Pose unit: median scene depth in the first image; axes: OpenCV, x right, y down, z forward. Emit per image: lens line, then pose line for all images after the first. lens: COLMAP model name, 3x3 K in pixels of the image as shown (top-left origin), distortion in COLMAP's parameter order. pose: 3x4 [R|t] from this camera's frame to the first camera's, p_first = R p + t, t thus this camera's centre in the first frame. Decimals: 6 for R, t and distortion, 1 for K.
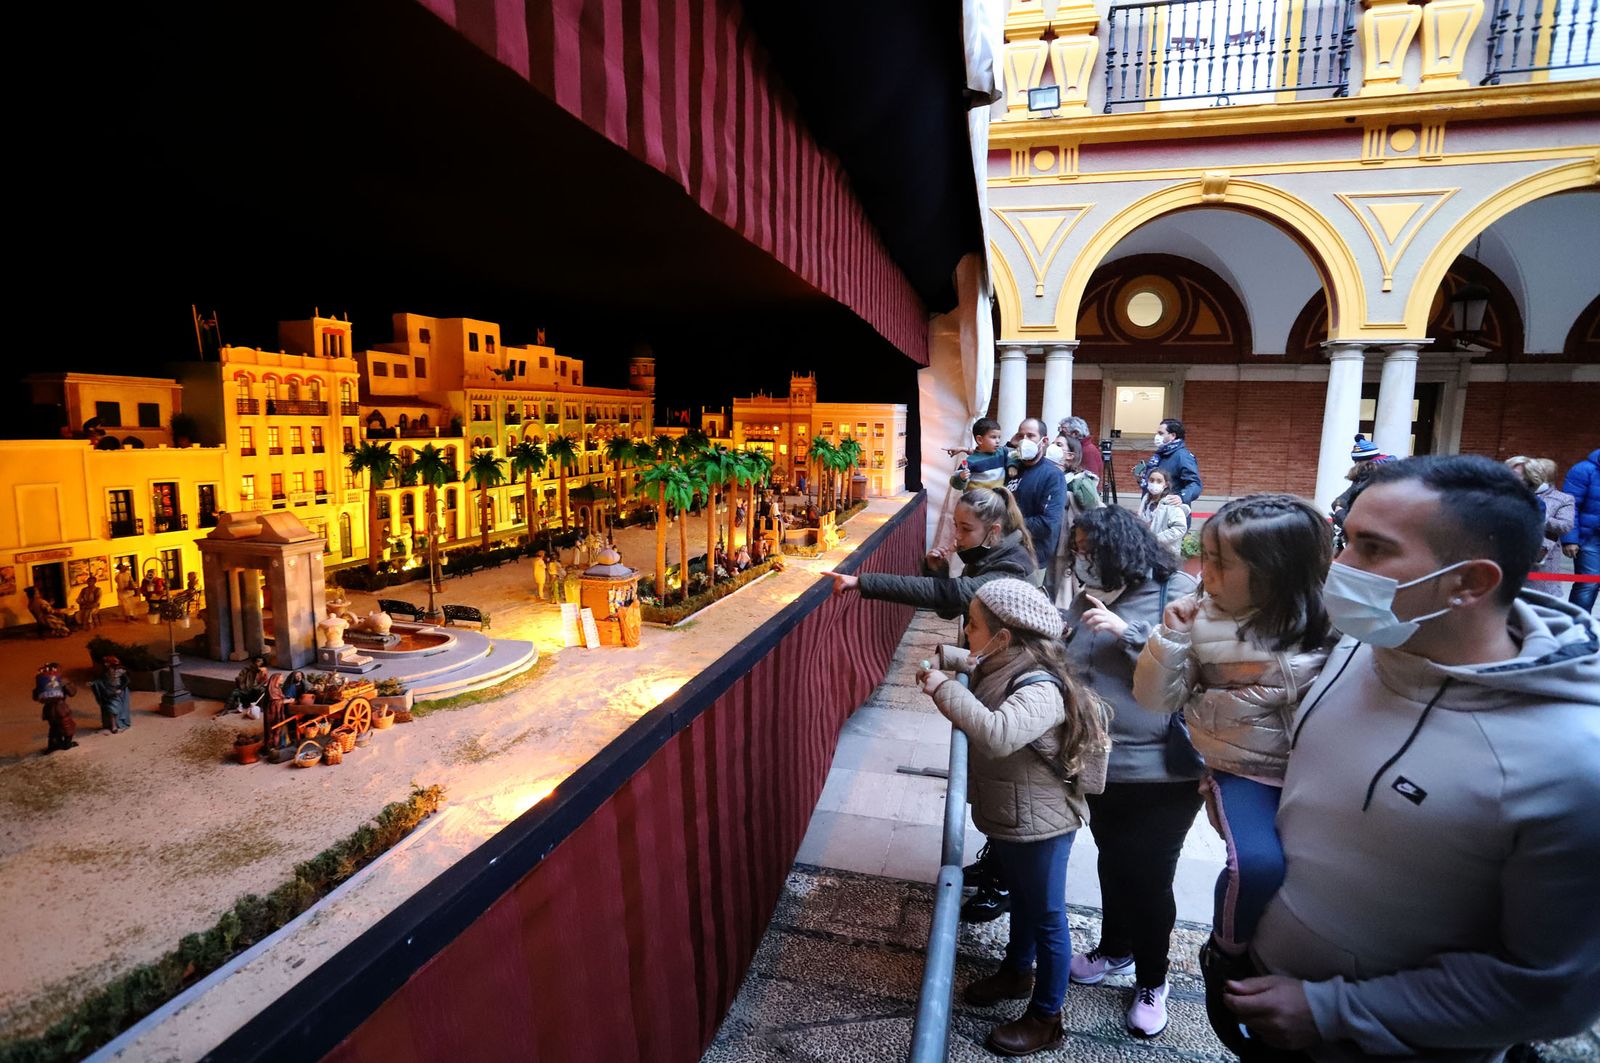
lens RADIAL K [[792.5, 0, 793.2], [0, 792.5, 524.3], [0, 0, 1]] dist [-0.066962, 0.029963]
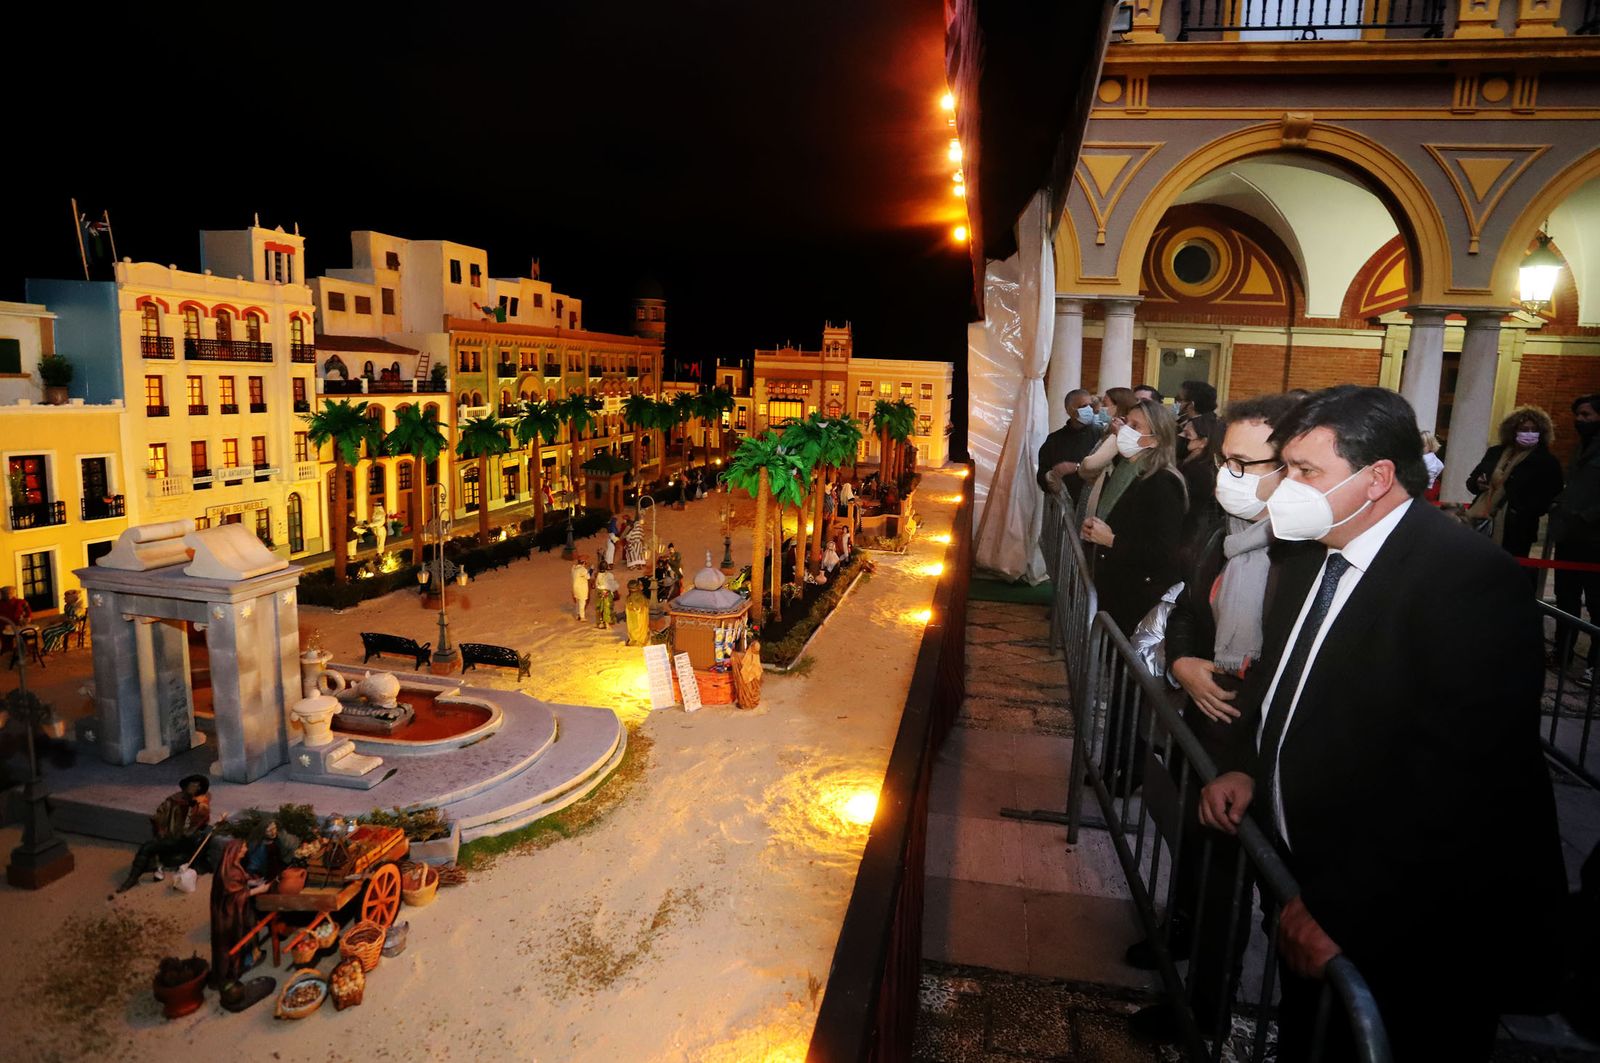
lens RADIAL K [[847.0, 0, 843.8], [0, 847.0, 497.4], [0, 0, 1]] dist [-0.068137, 0.029791]
pose [[0.995646, 0.011645, 0.092483, -0.134767], [-0.012994, 0.999818, 0.013999, -0.030731], [-0.092303, -0.015140, 0.995616, 0.175255]]
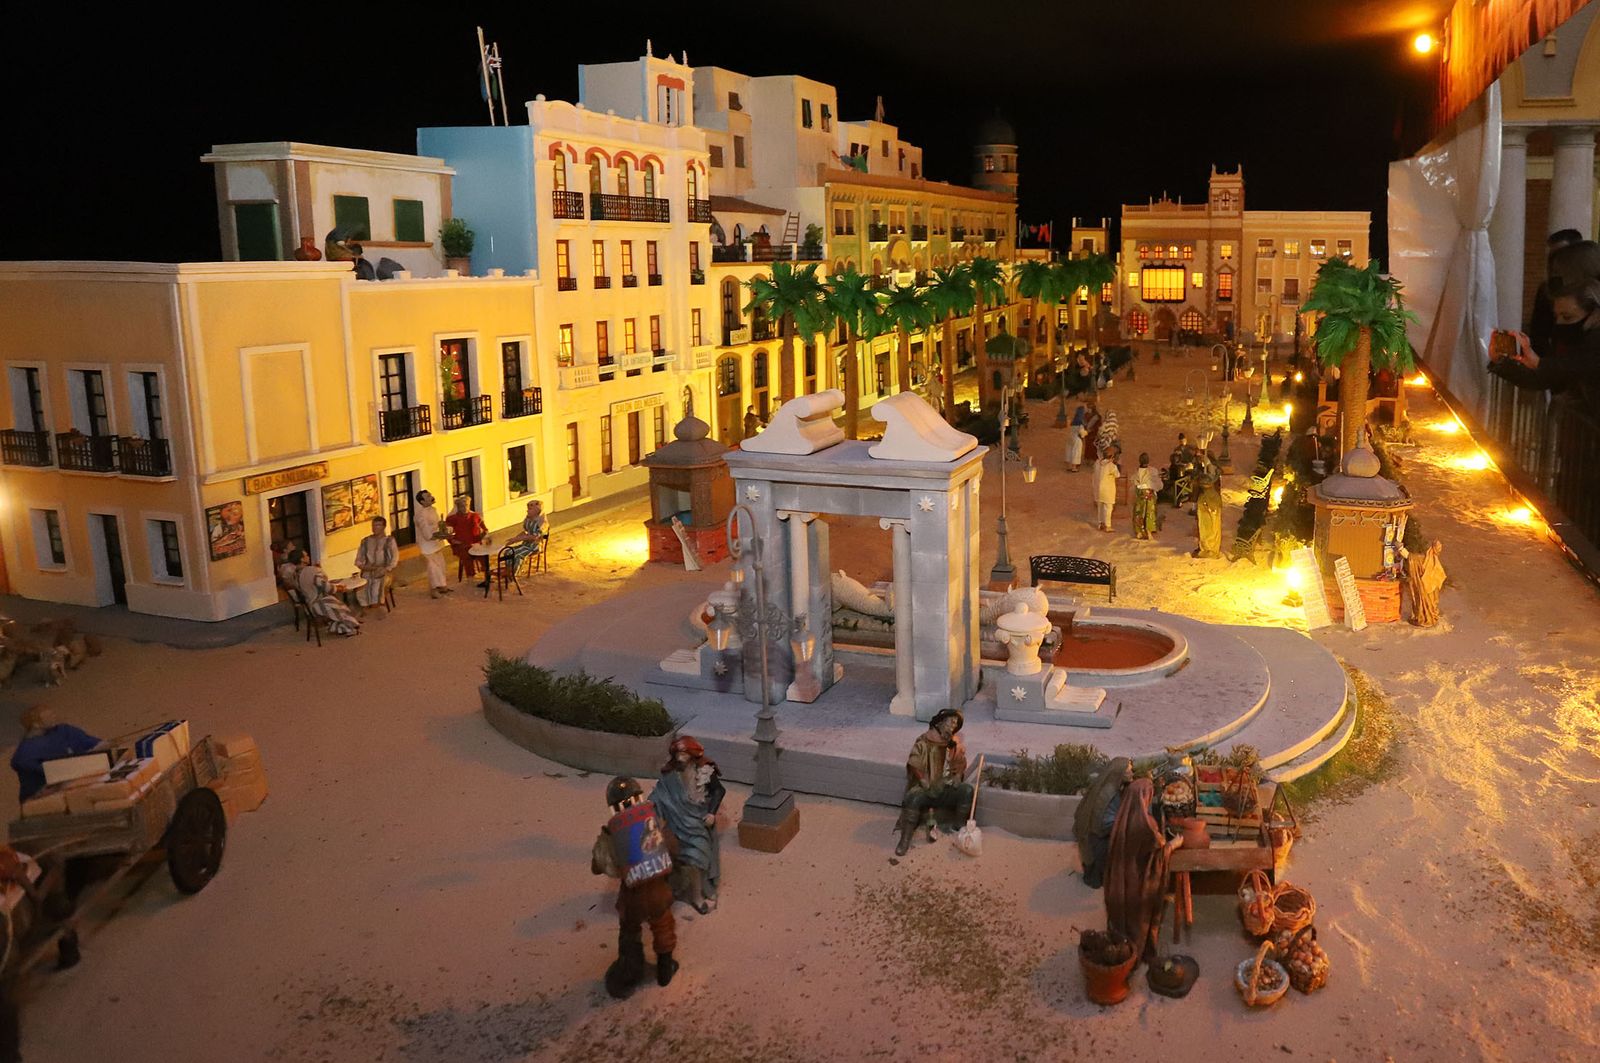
lens RADIAL K [[1058.5, 0, 1057.8], [0, 1058.5, 402.3], [0, 0, 1]] dist [-0.087775, 0.044749]
pose [[0.999552, -0.016585, 0.024899, -0.335485], [0.016198, 0.999746, 0.015642, -0.010850], [-0.025152, -0.015232, 0.999568, 0.199390]]
